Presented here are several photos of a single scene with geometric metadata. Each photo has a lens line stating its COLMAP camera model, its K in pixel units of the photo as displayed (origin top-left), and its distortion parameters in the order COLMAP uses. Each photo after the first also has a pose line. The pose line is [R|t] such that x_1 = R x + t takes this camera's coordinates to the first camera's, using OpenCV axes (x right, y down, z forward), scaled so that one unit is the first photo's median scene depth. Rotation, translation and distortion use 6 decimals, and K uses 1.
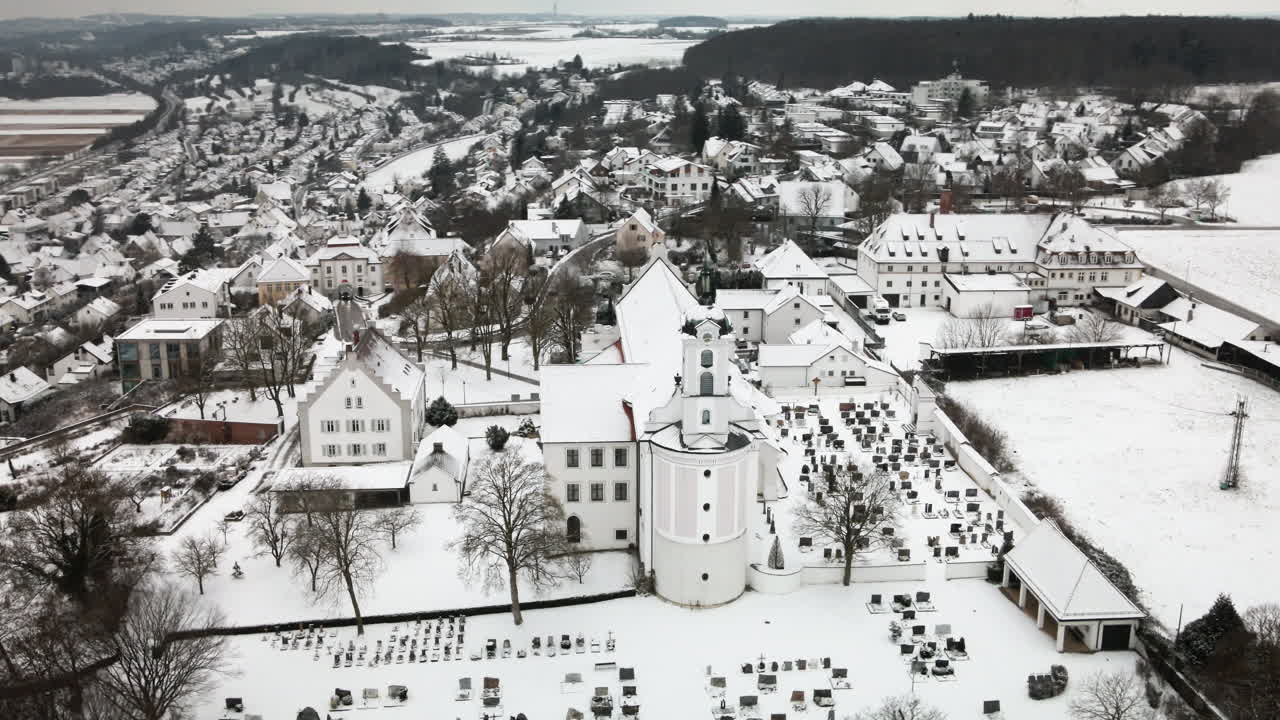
lens RADIAL K [[1142.2, 0, 640.0], [0, 1142.2, 360.0], [0, 0, 1]] dist [-0.035234, 0.111204]
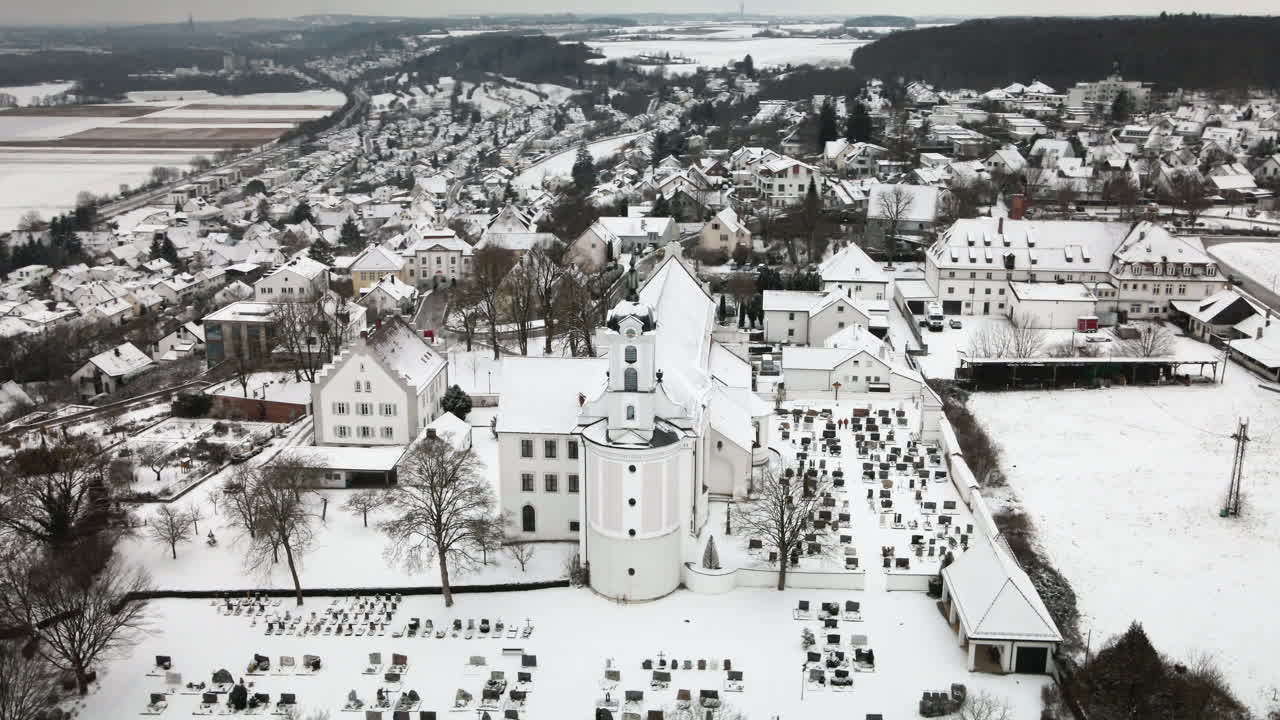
lens RADIAL K [[1142.2, 0, 640.0], [0, 1142.2, 360.0], [0, 0, 1]] dist [-0.035234, 0.111204]
pose [[0.990609, 0.039077, -0.131019, 0.110255], [-0.039019, 0.999234, 0.003015, 0.000210], [0.131036, 0.002126, 0.991375, 0.002212]]
